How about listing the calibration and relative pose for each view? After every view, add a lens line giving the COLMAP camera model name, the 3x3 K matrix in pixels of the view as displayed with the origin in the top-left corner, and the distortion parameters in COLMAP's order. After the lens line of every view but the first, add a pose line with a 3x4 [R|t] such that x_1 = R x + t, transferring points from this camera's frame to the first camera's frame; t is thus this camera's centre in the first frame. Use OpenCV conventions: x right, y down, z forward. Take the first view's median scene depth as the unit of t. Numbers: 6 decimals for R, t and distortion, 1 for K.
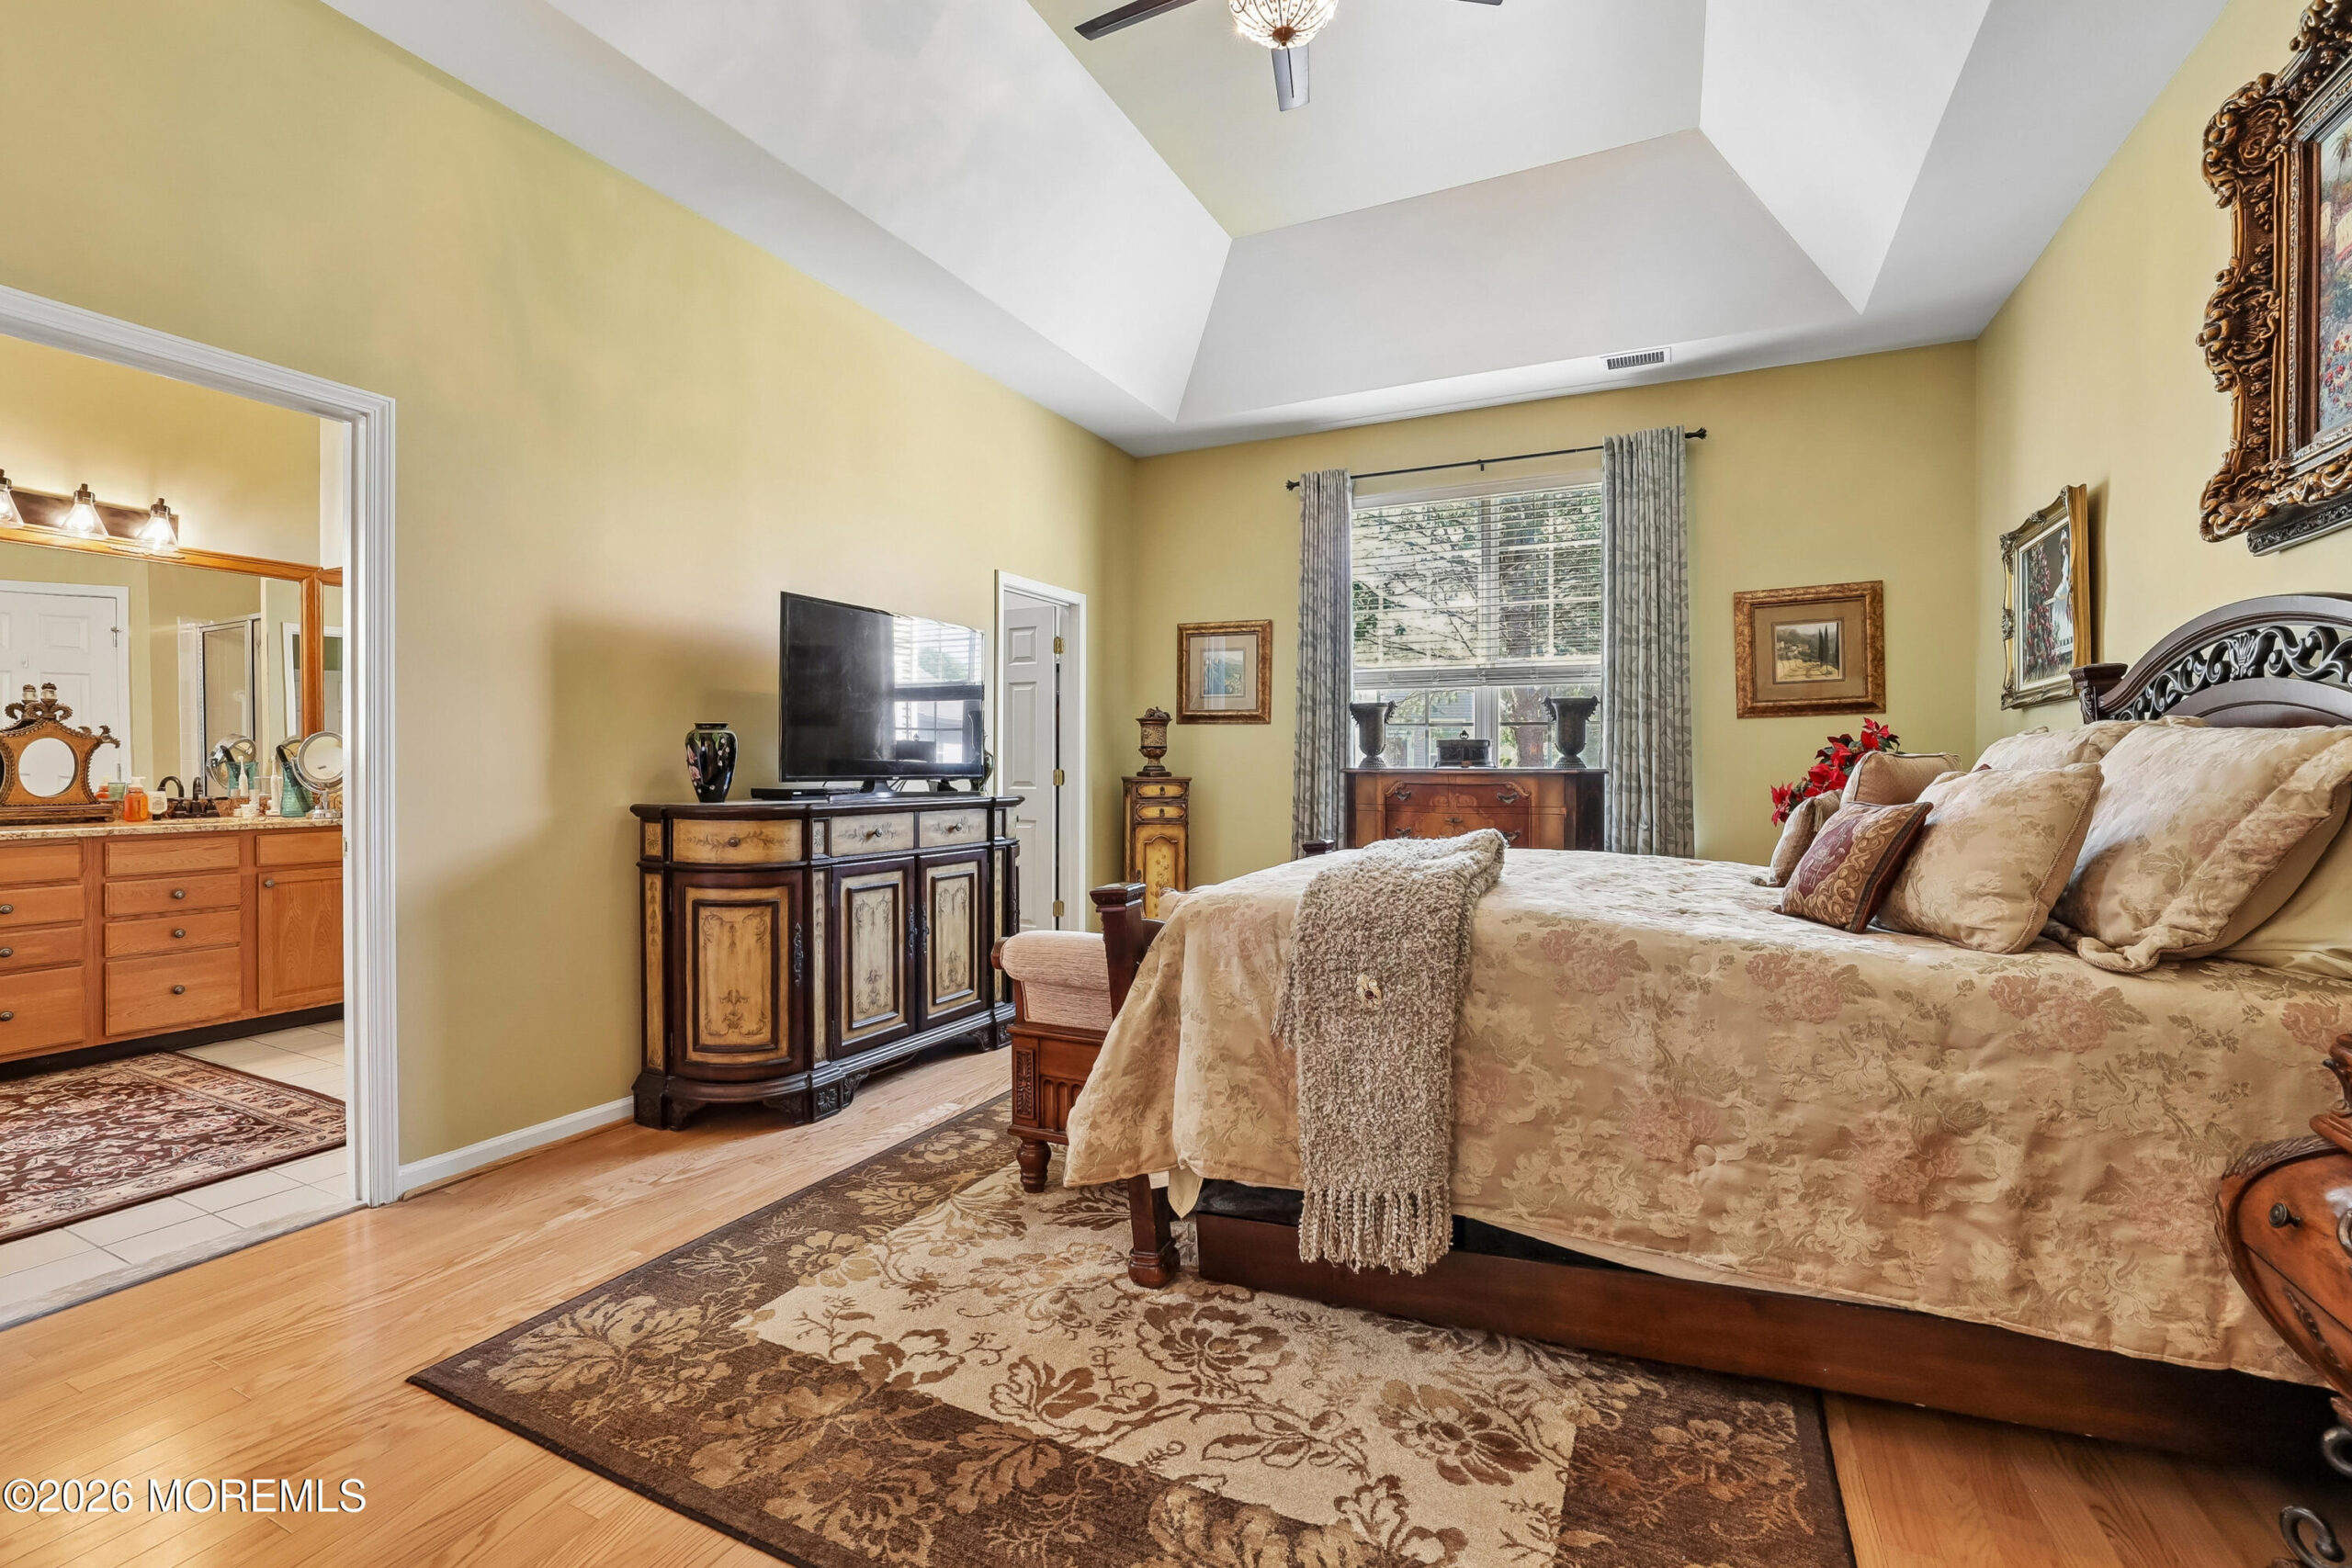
lens RADIAL K [[1016.3, 0, 1165.5], [0, 1016.3, 769.8], [0, 0, 1]] dist [-0.033399, 0.012411]
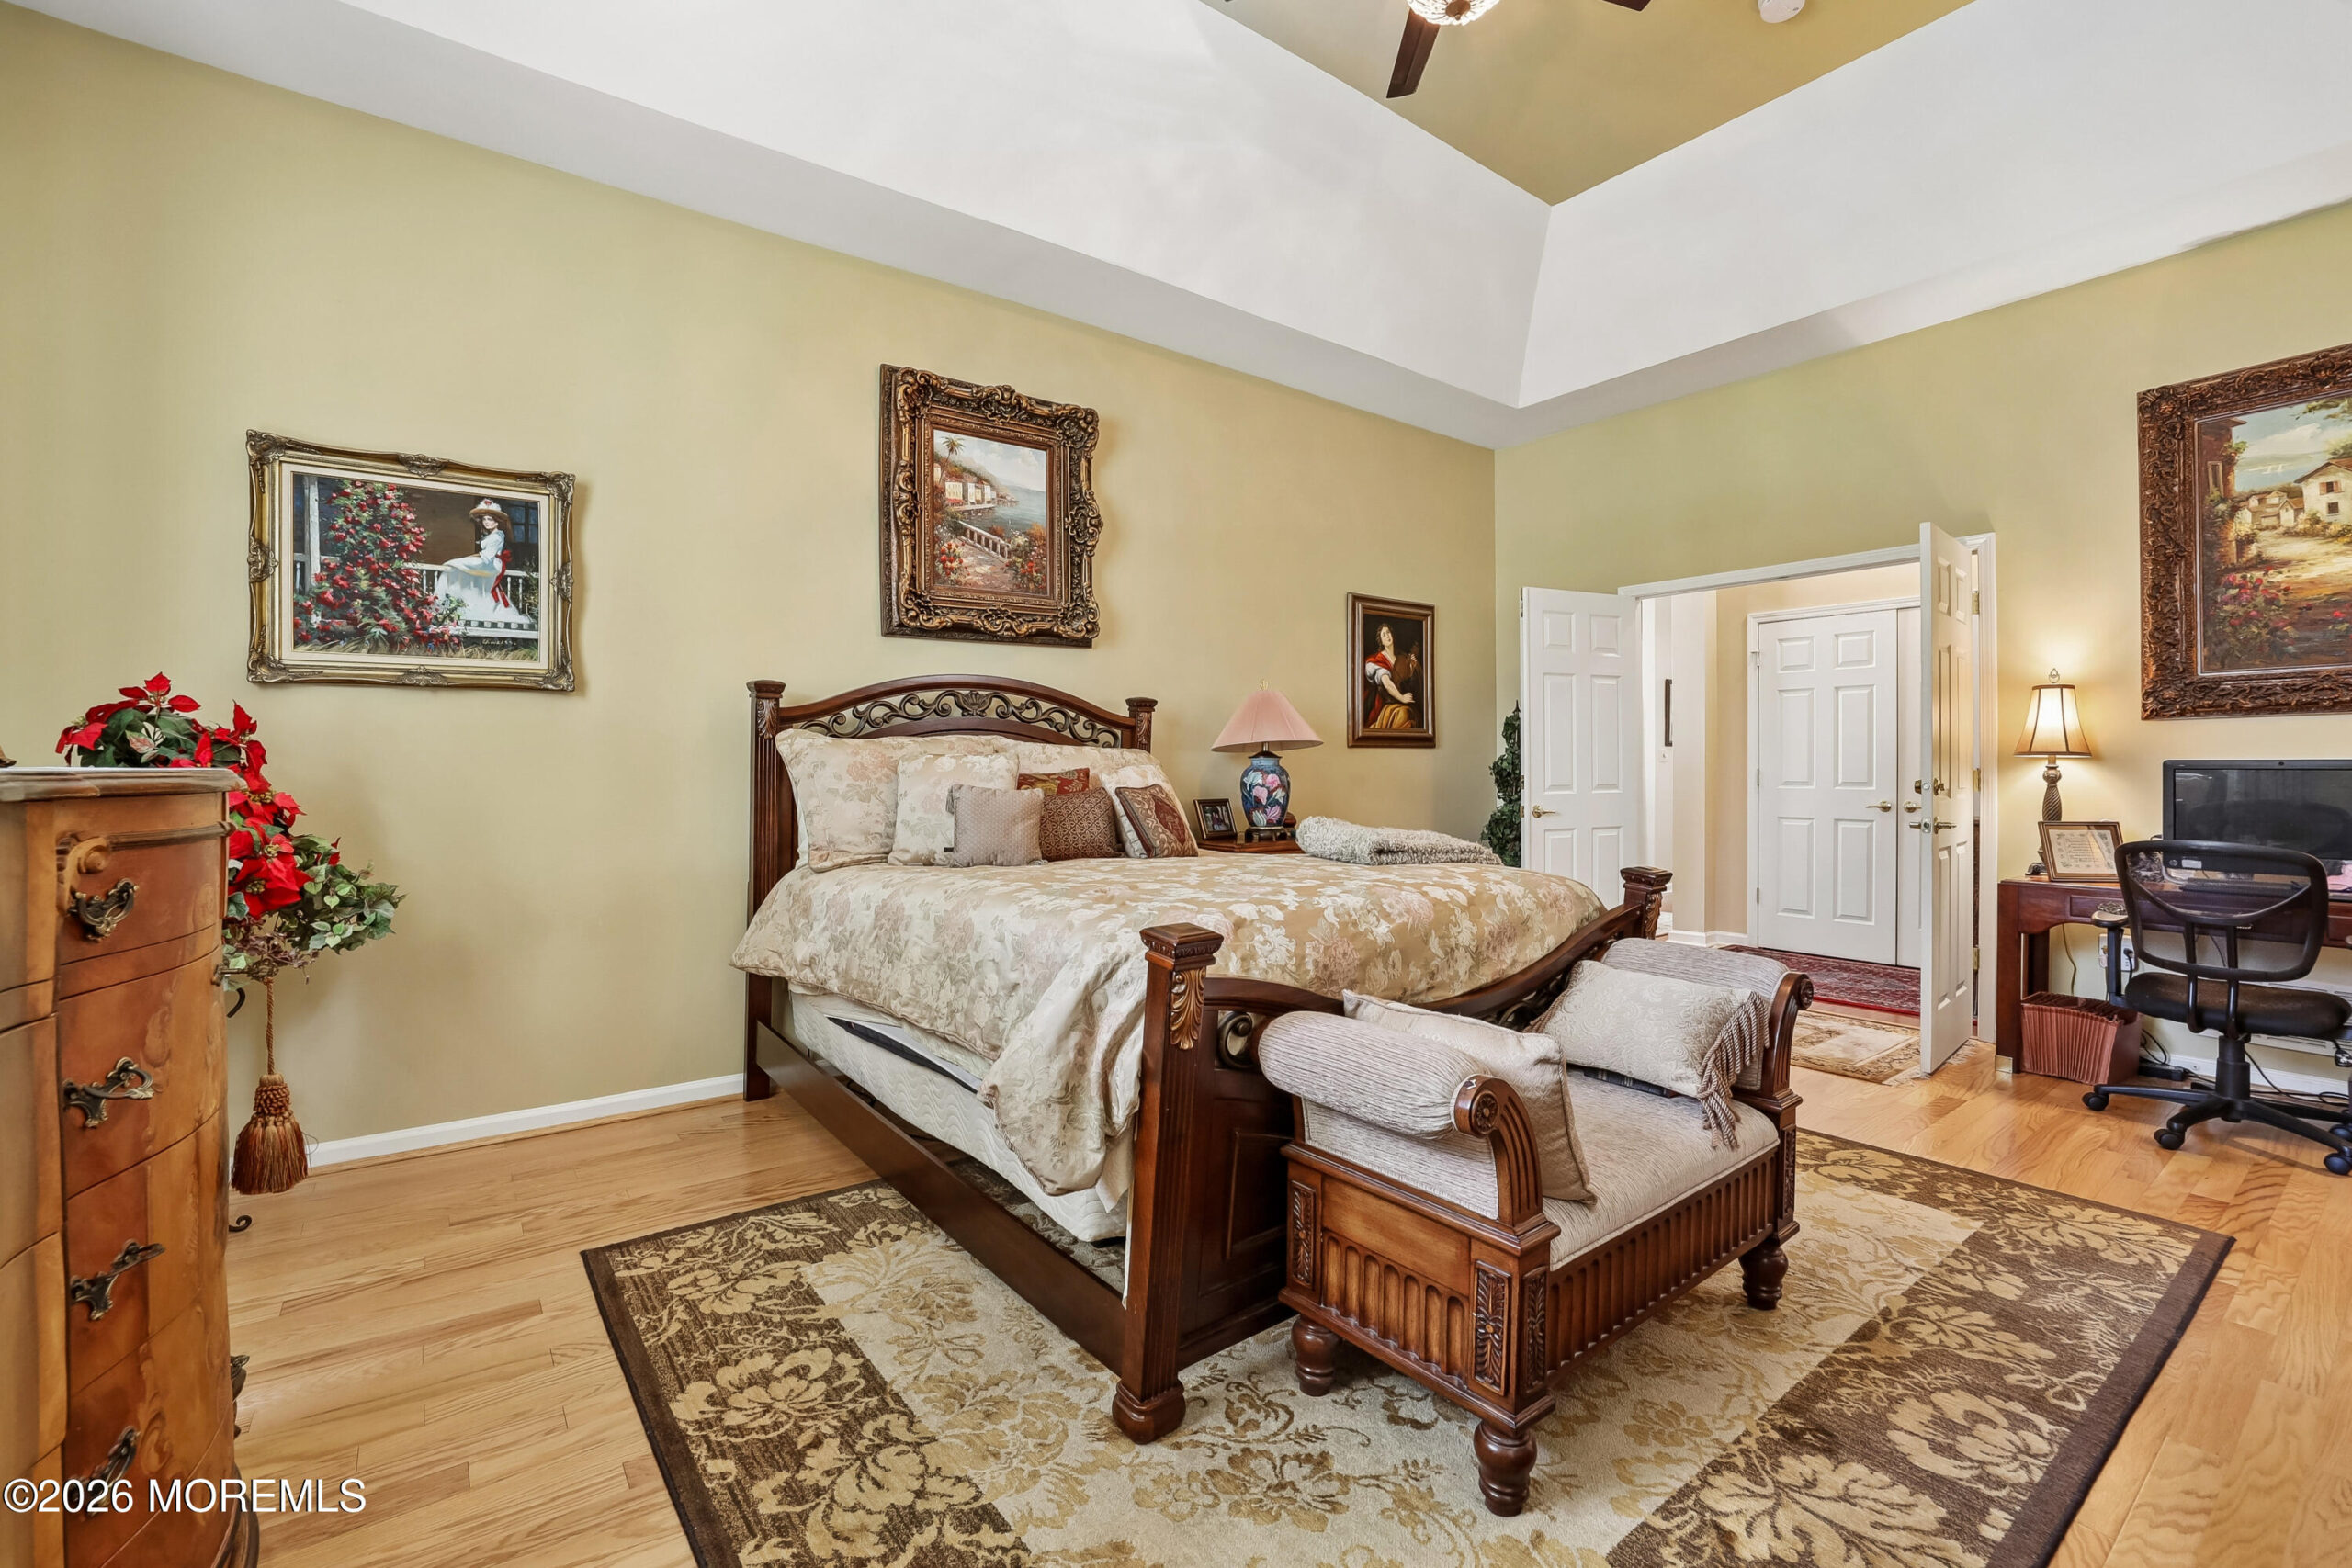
lens RADIAL K [[1016.3, 0, 1147.1], [0, 1016.3, 774.1], [0, 0, 1]] dist [-0.033399, 0.012411]
pose [[-0.887600, -0.013245, 0.460425, -0.047807], [-0.003680, 0.999759, 0.021665, -0.016424], [-0.460601, 0.017536, -0.887434, 1.655635]]
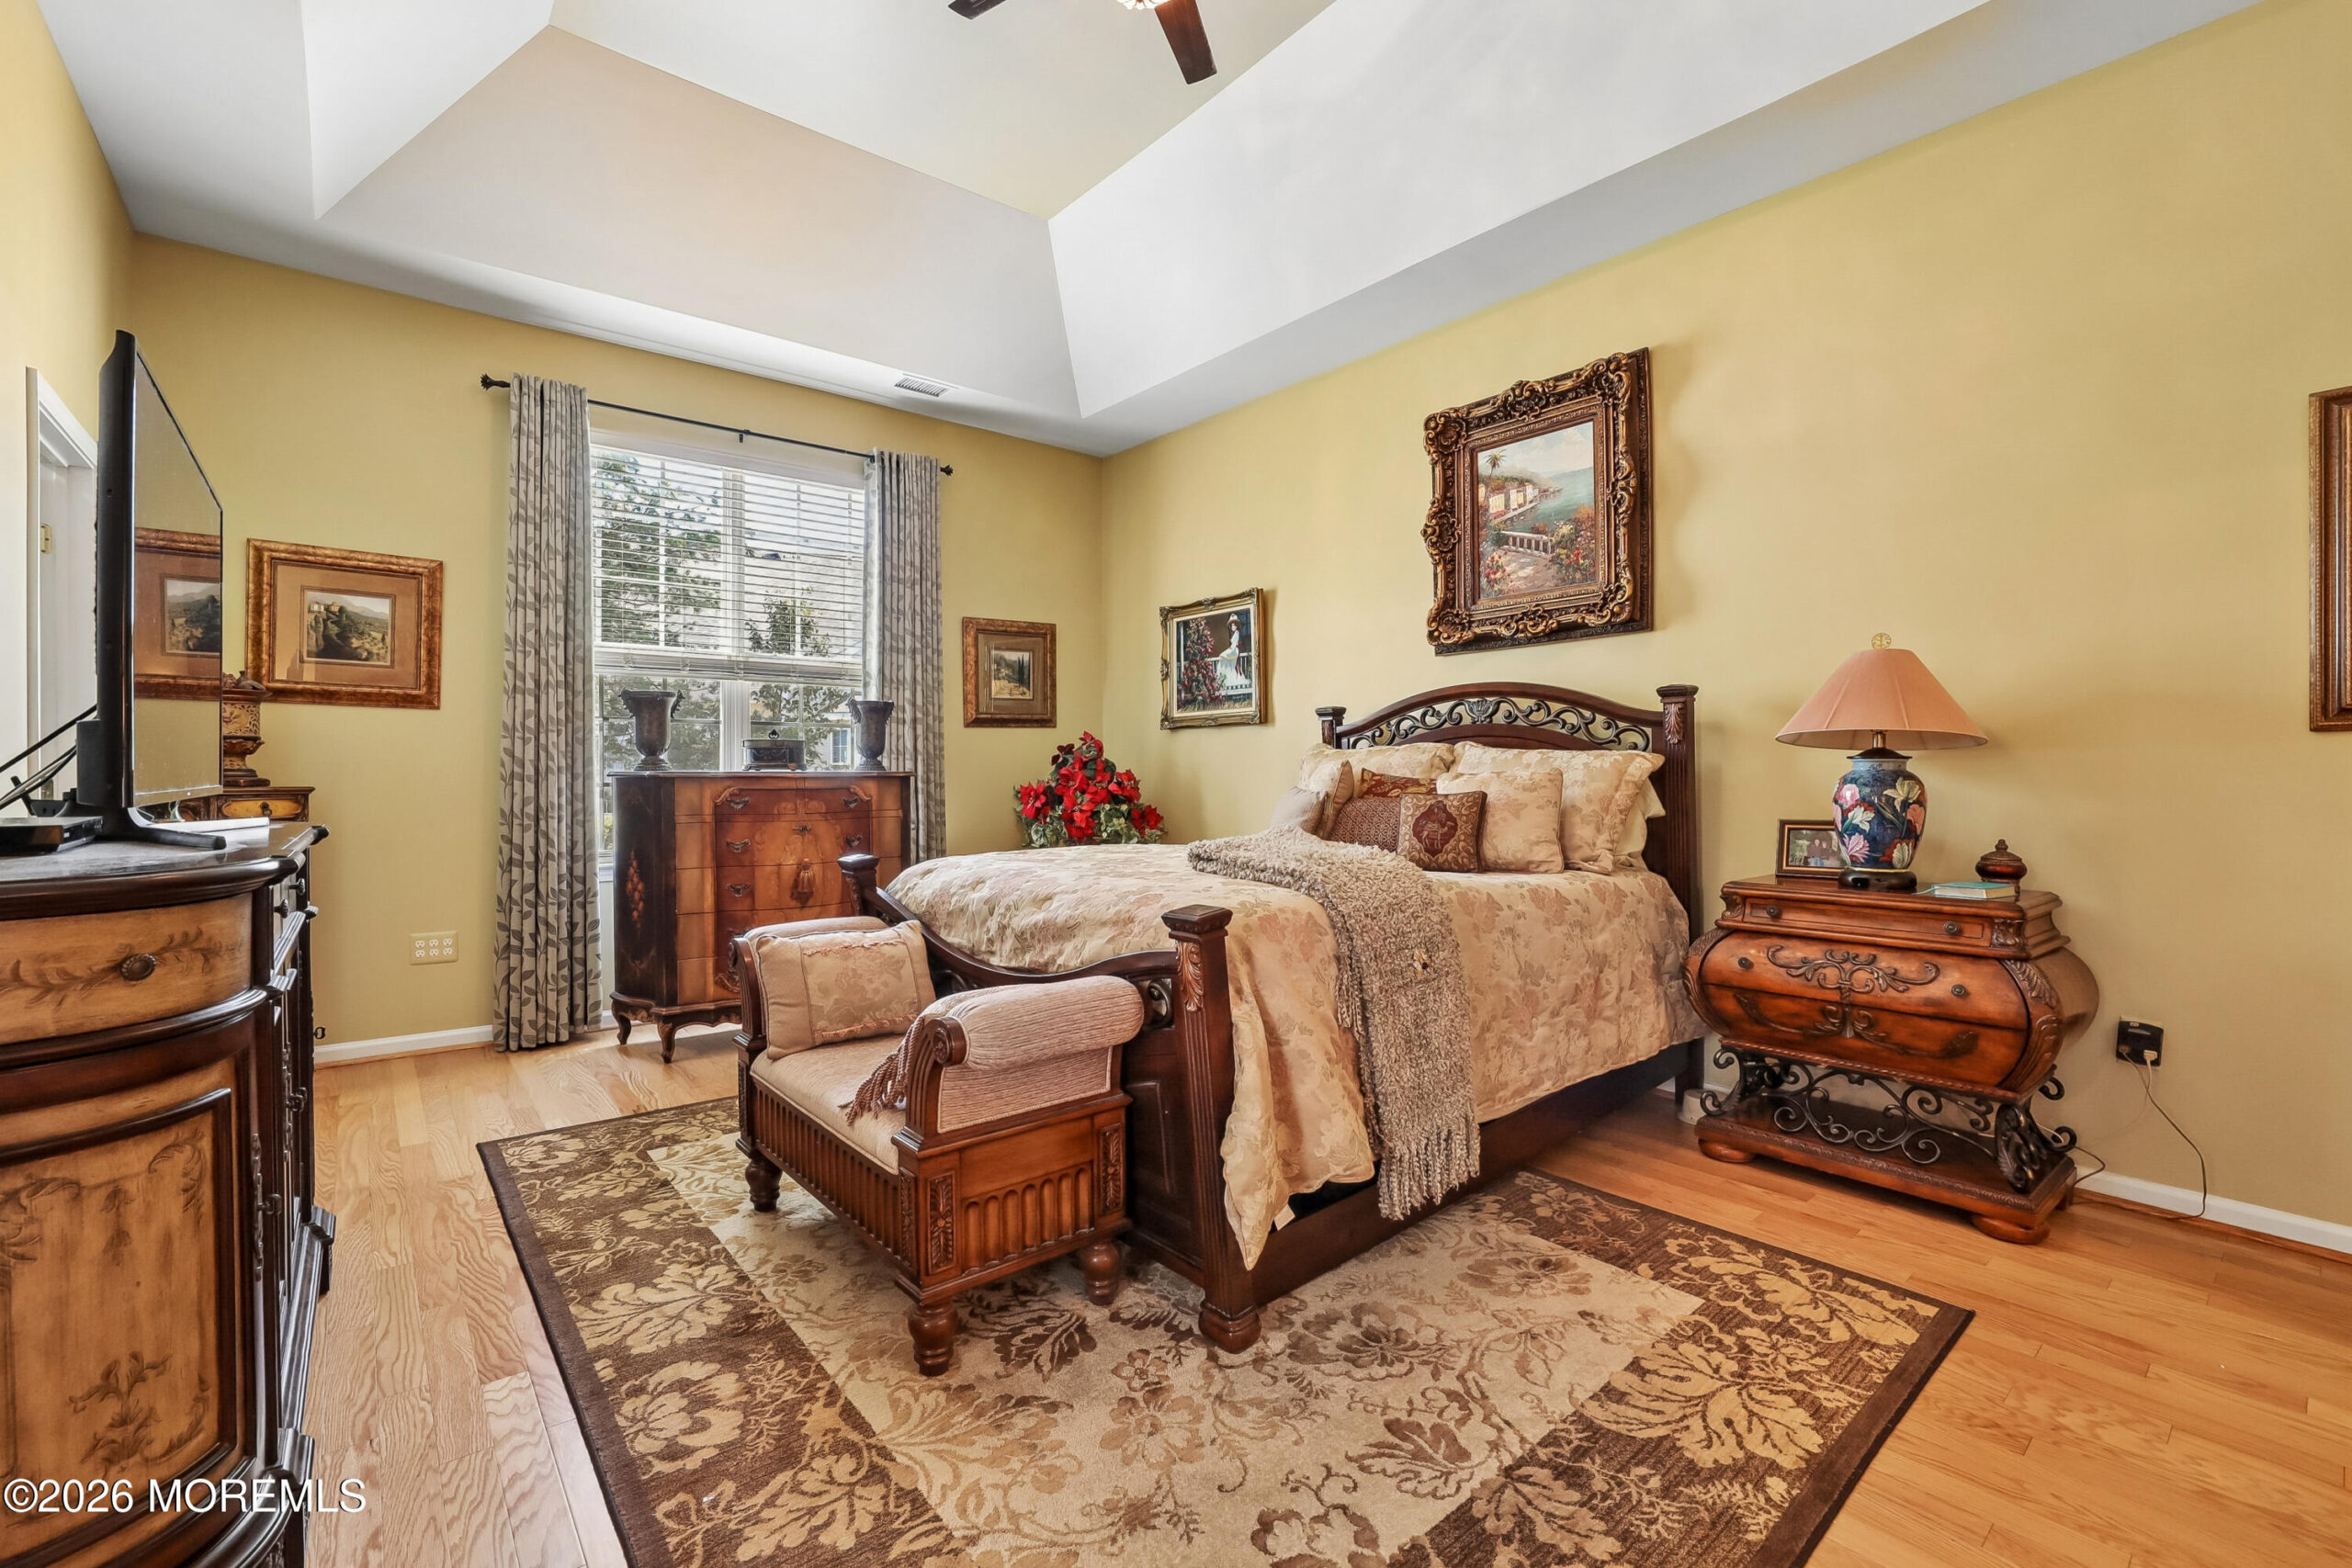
lens RADIAL K [[1016.3, 0, 1169.4], [0, 1016.3, 774.1], [0, 0, 1]] dist [-0.033399, 0.012411]
pose [[0.413348, -0.005511, 0.910557, -0.602922], [0.003580, 0.999984, 0.004428, -0.002846], [-0.910566, 0.001430, 0.413361, 0.482041]]
